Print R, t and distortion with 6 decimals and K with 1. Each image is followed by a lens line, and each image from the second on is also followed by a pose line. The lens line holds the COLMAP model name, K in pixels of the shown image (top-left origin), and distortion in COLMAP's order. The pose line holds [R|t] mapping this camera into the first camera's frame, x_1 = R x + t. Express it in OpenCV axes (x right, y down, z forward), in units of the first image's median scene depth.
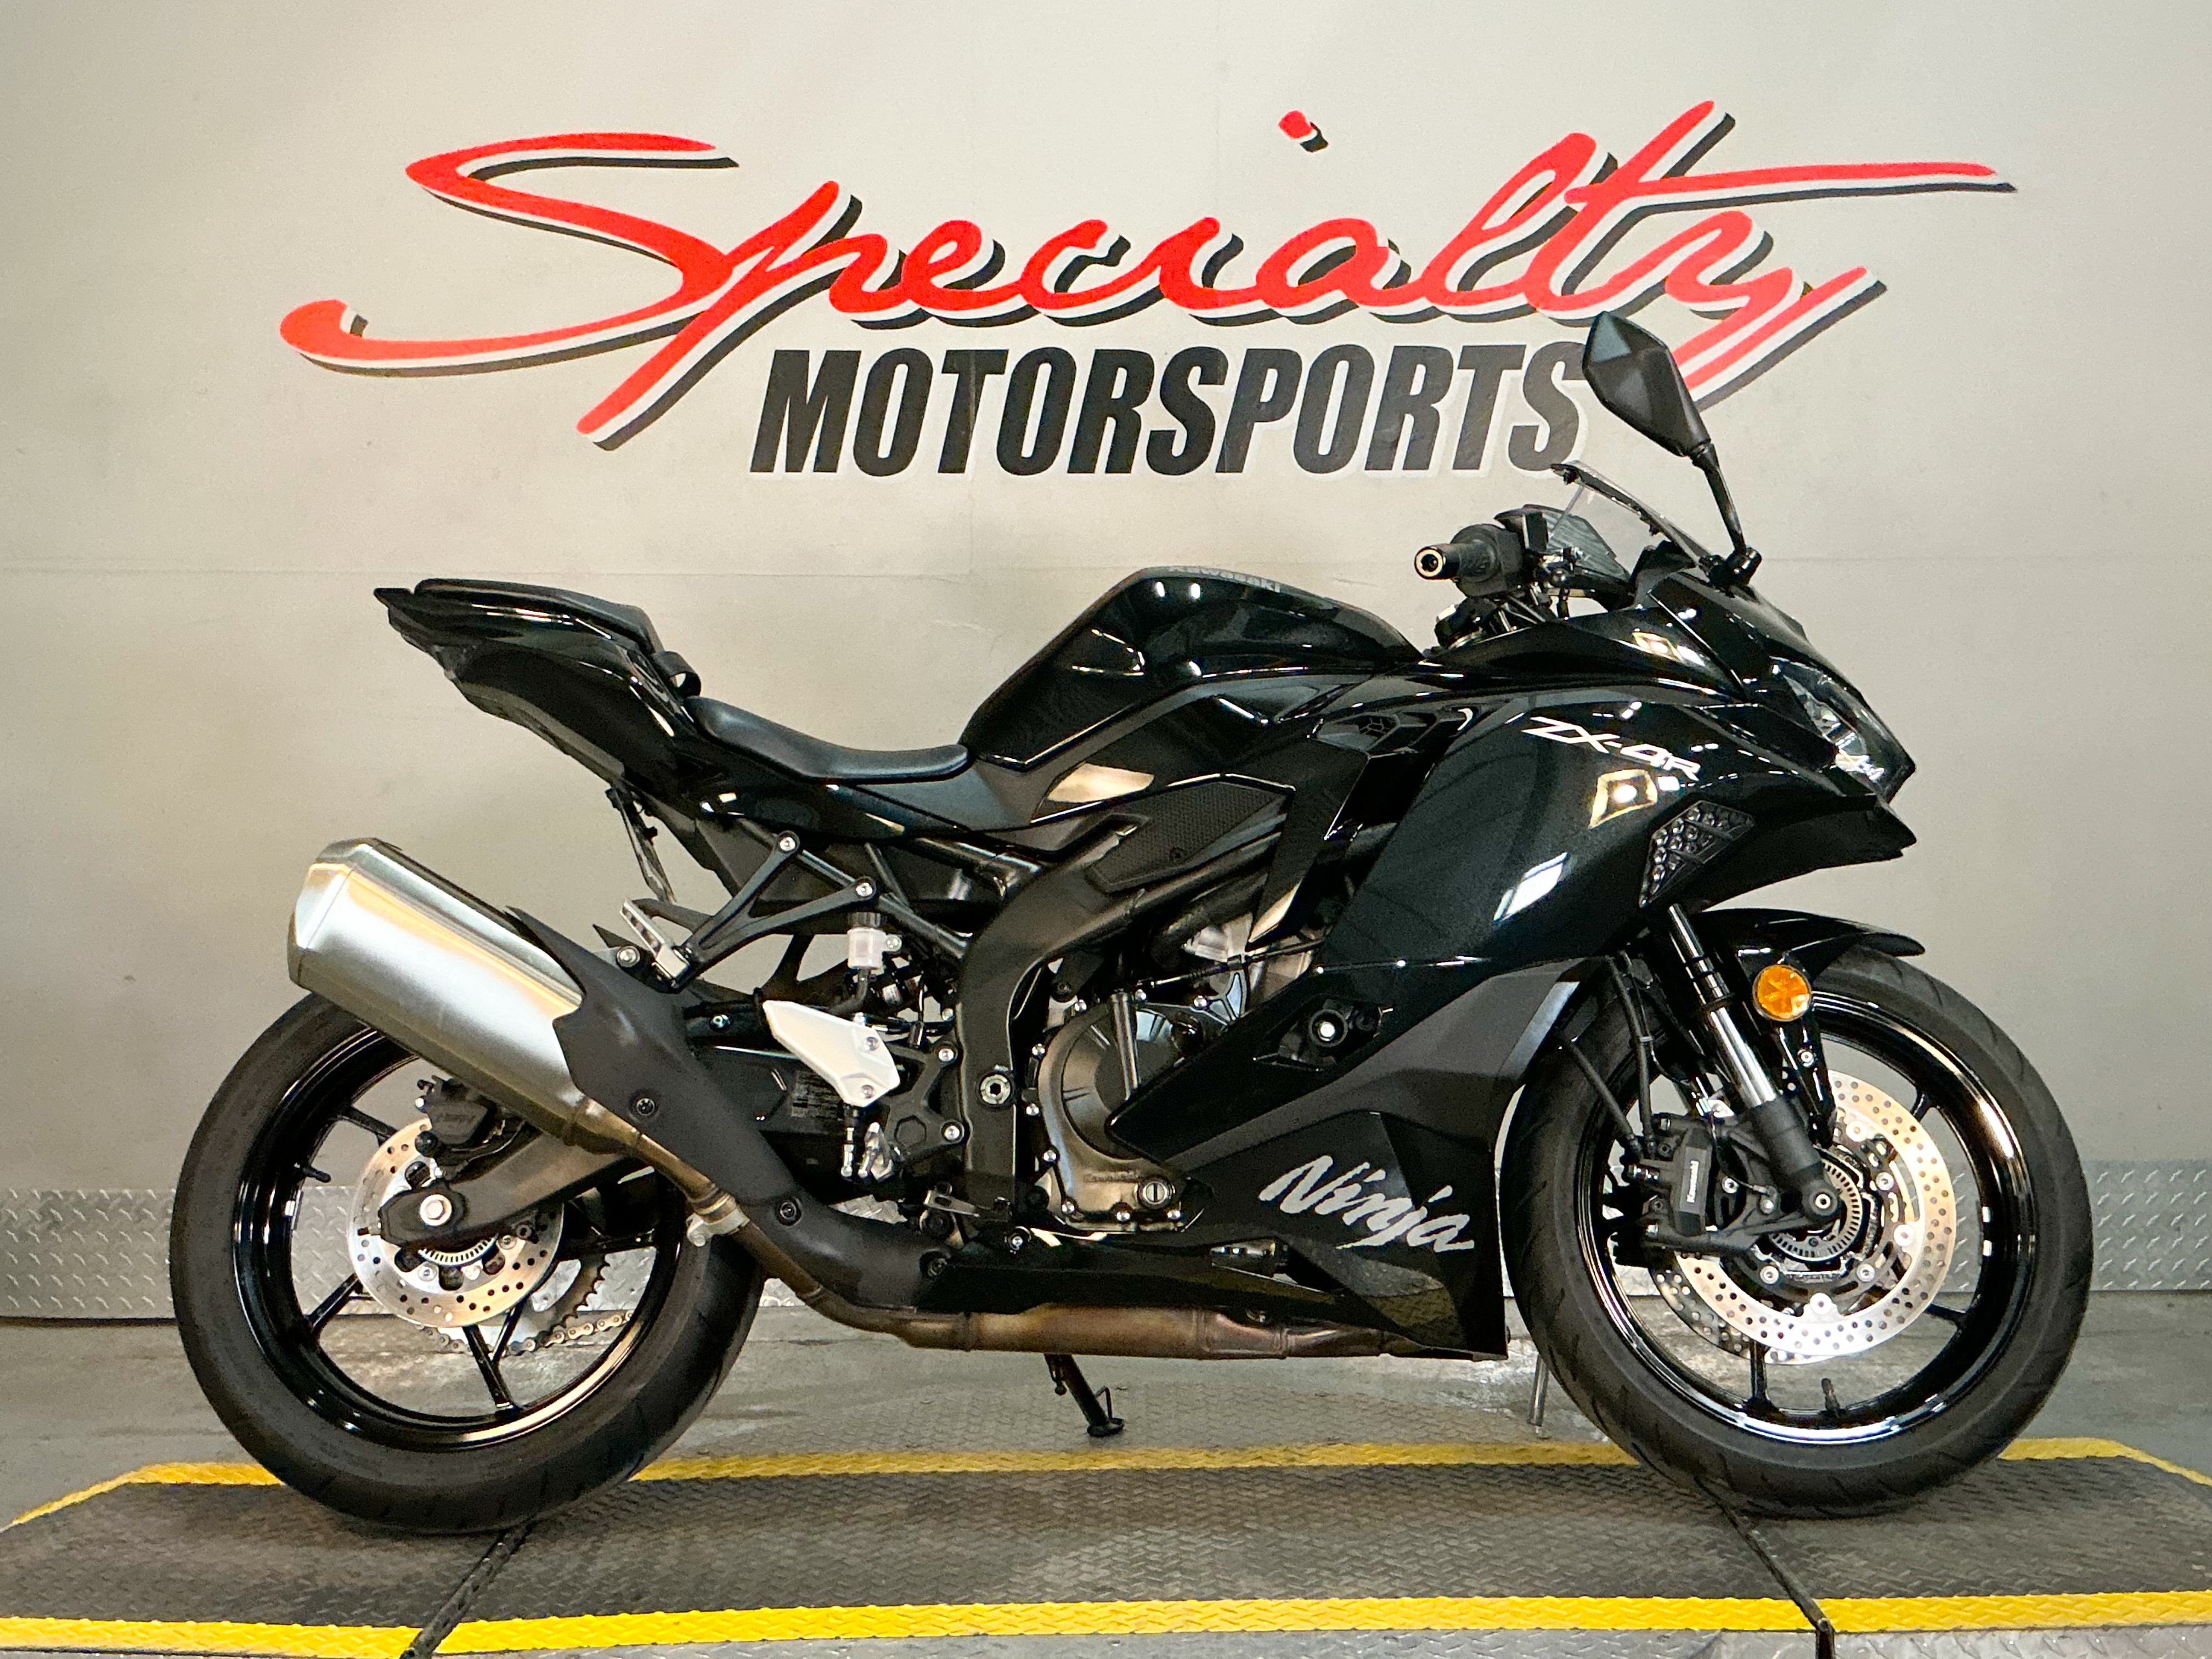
lens RADIAL K [[2502.3, 0, 1107.9], [0, 2502.3, 839.3], [0, 0, 1]] dist [0.088291, 0.000000]
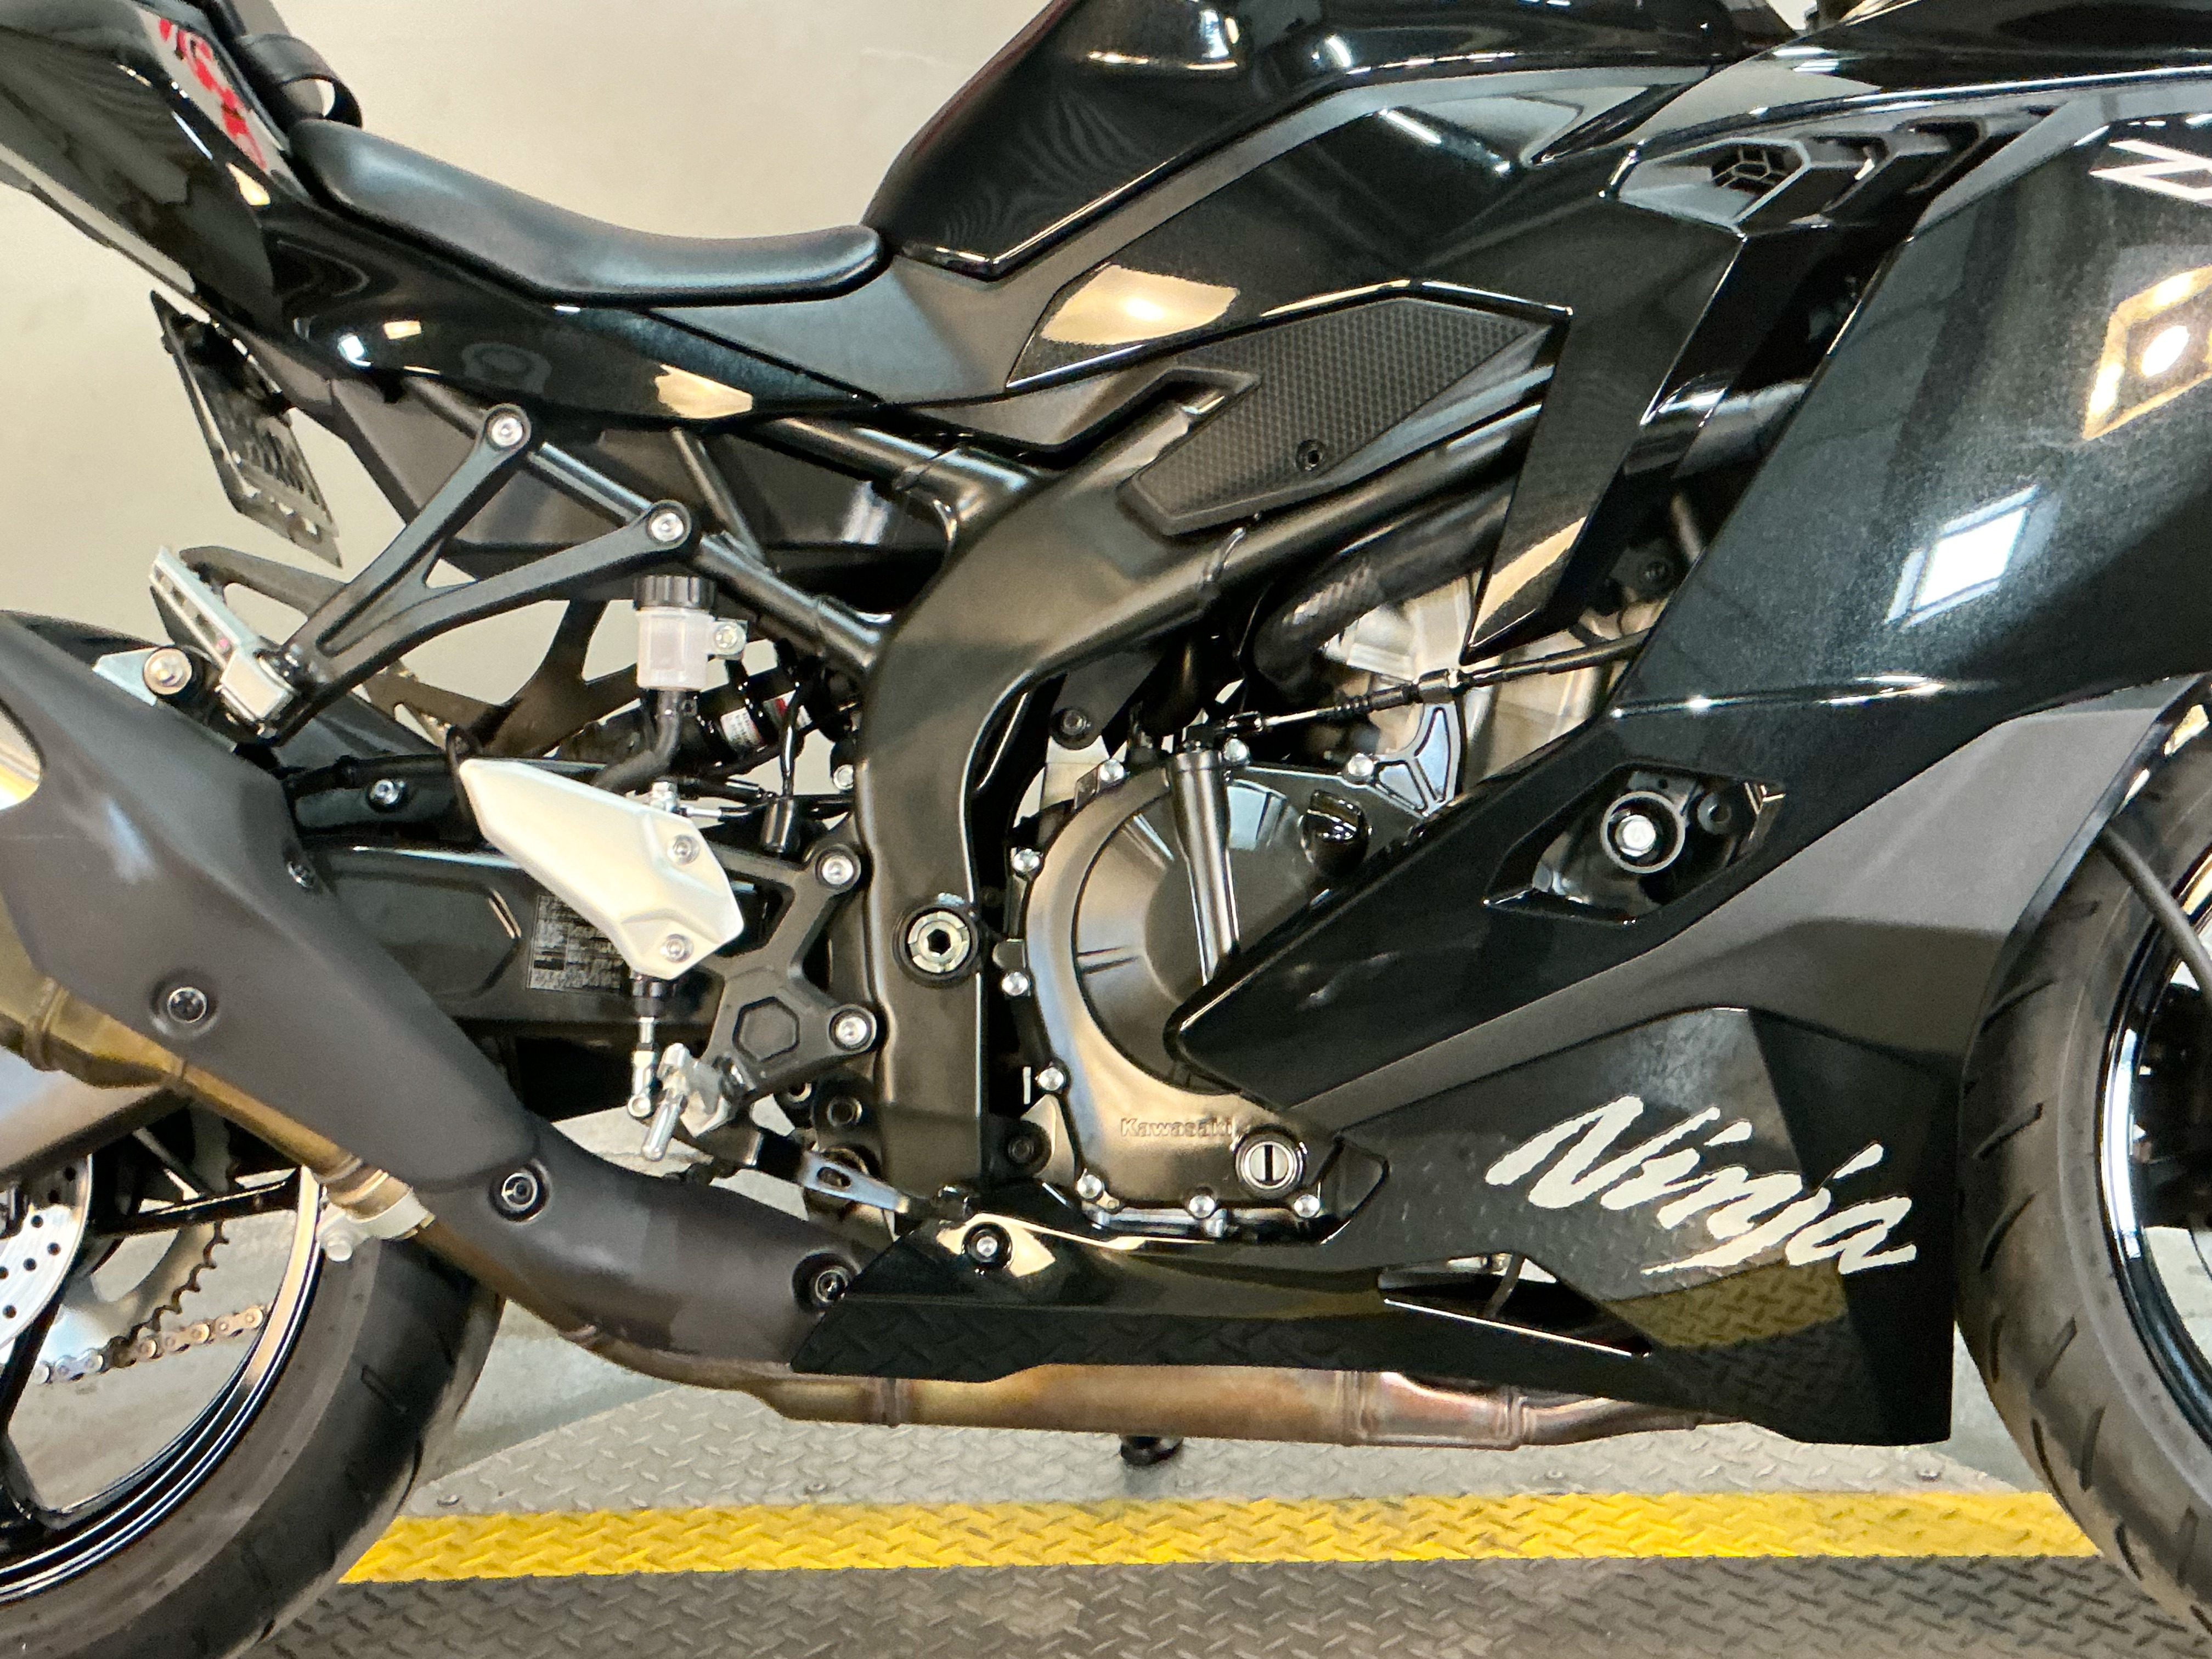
lens RADIAL K [[2502.3, 0, 1102.5], [0, 2502.3, 829.8], [0, 0, 1]] dist [0.088291, 0.000000]
pose [[0.999985, -0.004043, -0.003674, -0.010485], [0.004632, 0.984073, 0.177705, -0.008399], [0.002897, -0.177719, 0.984077, 0.498232]]
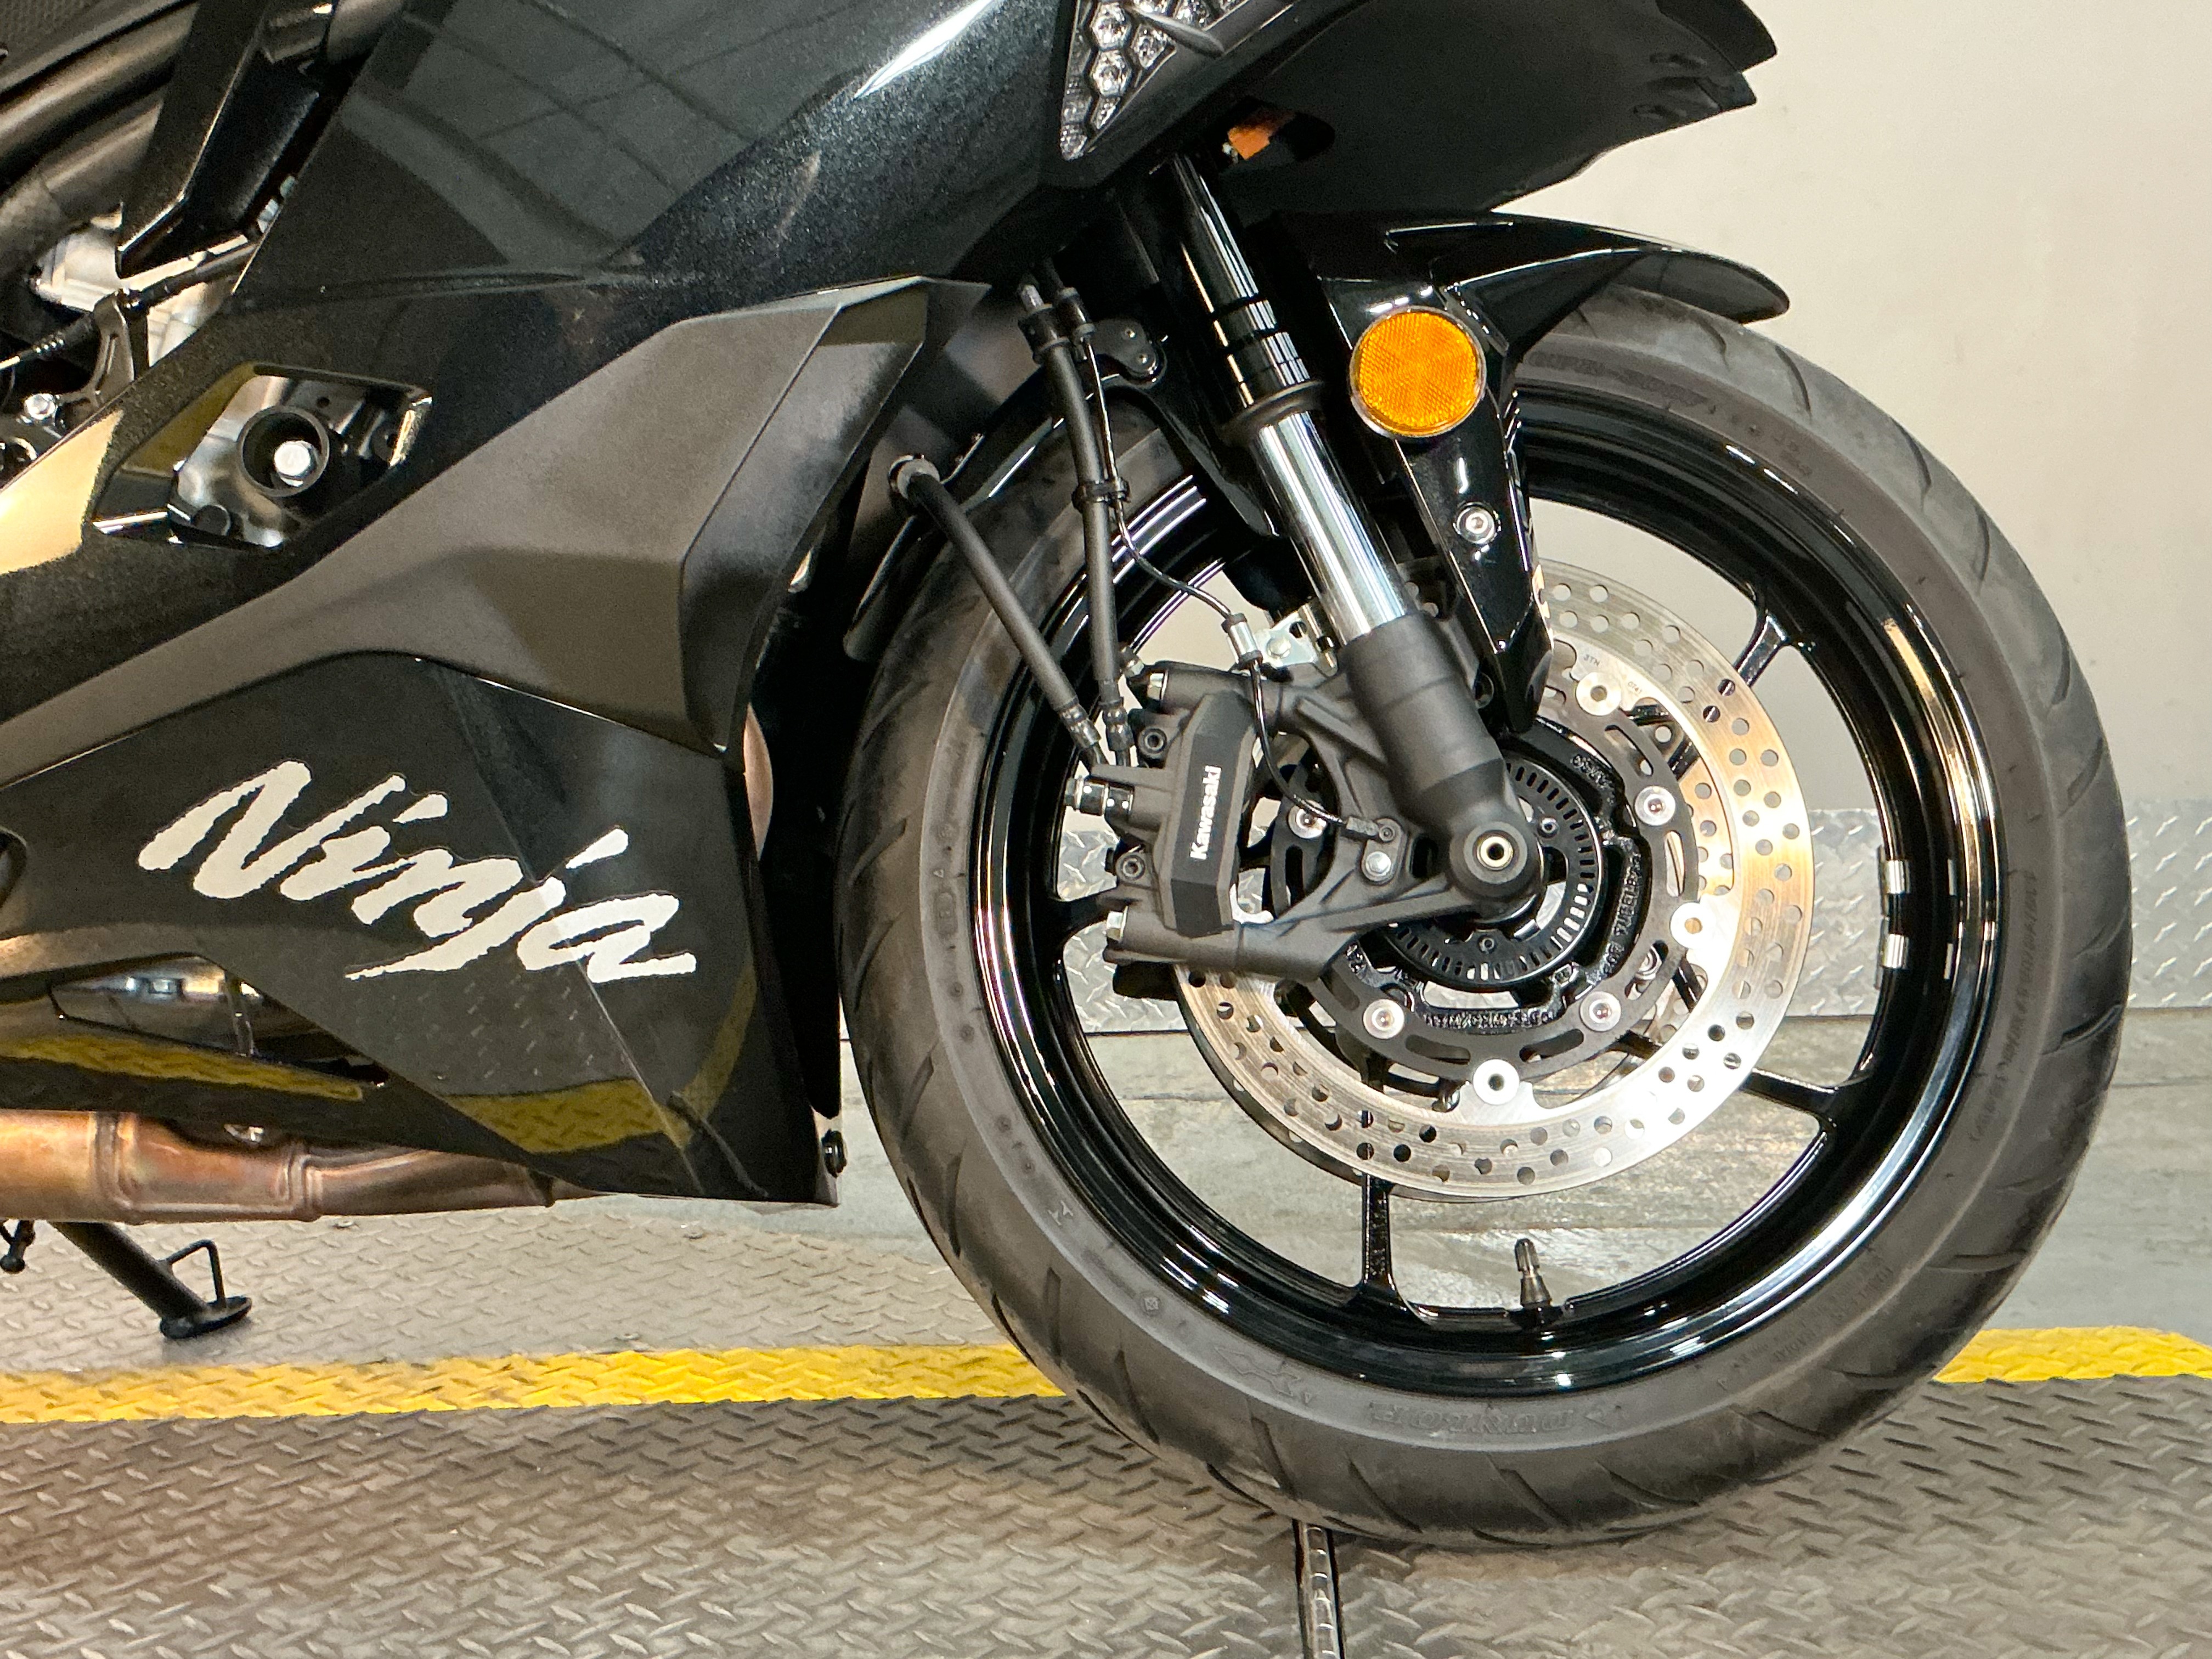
lens RADIAL K [[2673.0, 0, 1103.1], [0, 2673.0, 815.0], [0, 0, 1]] dist [0.098201, 0.000000]
pose [[0.999513, -0.011823, -0.028889, 0.217277], [0.015048, 0.993355, 0.114099, 0.079559], [0.027348, -0.114478, 0.993049, 0.516056]]
